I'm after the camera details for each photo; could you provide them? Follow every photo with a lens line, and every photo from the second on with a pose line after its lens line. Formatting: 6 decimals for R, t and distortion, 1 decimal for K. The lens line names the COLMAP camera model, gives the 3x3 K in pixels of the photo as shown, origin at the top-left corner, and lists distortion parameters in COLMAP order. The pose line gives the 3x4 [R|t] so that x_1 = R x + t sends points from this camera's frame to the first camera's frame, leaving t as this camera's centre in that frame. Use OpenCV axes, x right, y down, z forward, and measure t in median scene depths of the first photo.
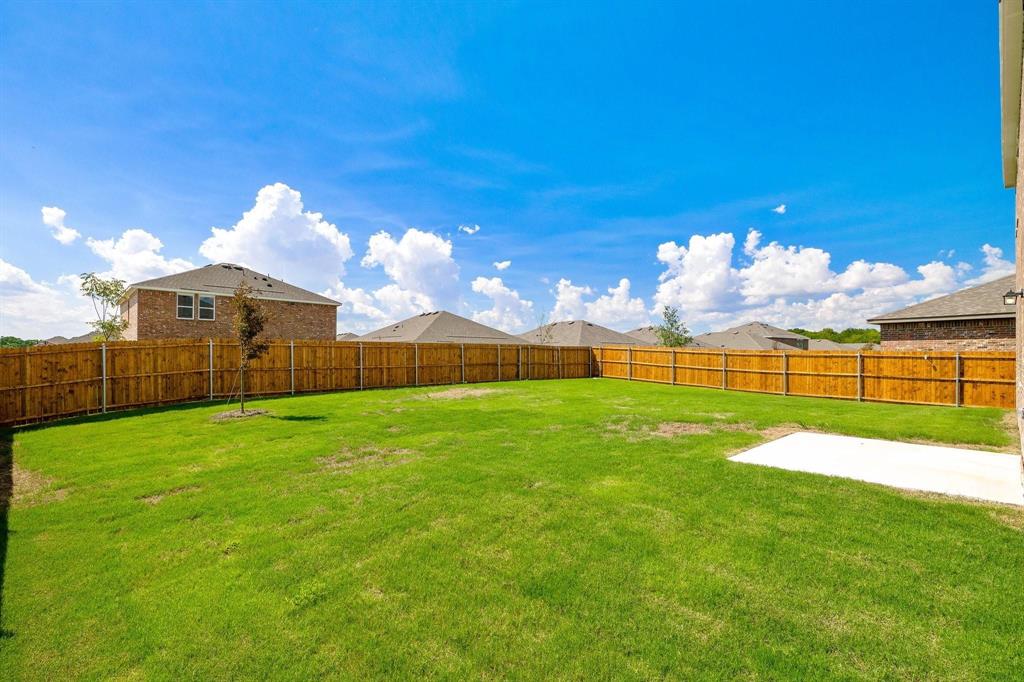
lens RADIAL K [[447.3, 0, 511.9], [0, 447.3, 347.1], [0, 0, 1]] dist [0.004733, 0.000236]
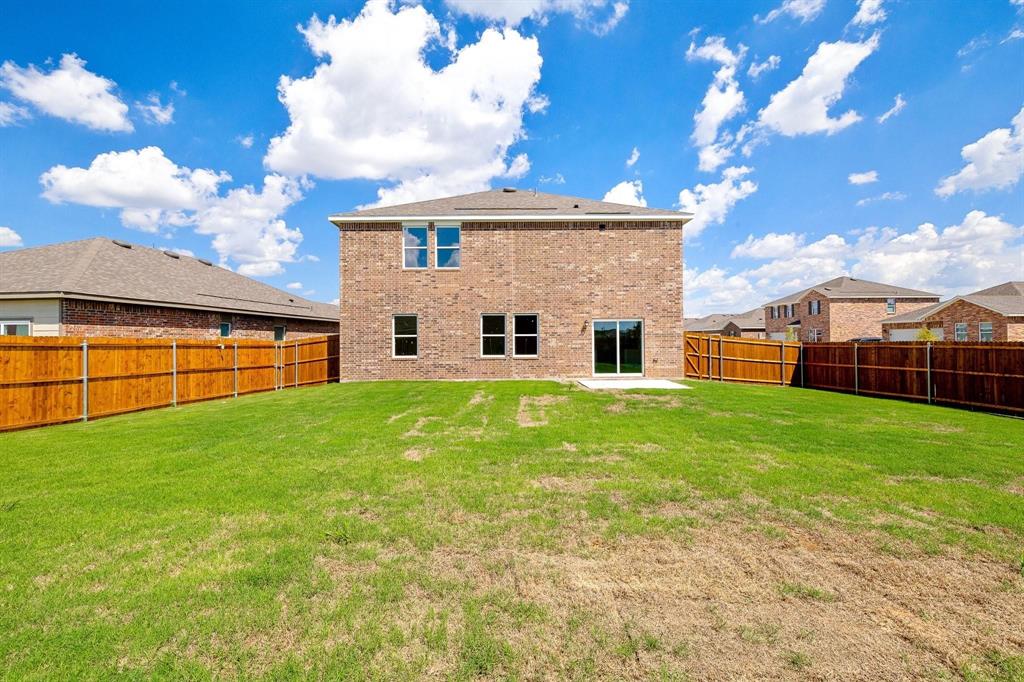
lens RADIAL K [[447.3, 0, 512.8], [0, 447.3, 341.4], [0, 0, 1]] dist [0.004733, 0.000236]
pose [[-0.774787, 0.000585, 0.632222, -0.142246], [-0.008981, 0.999889, -0.011930, 0.015945], [-0.632159, -0.014921, -0.774695, 1.205437]]
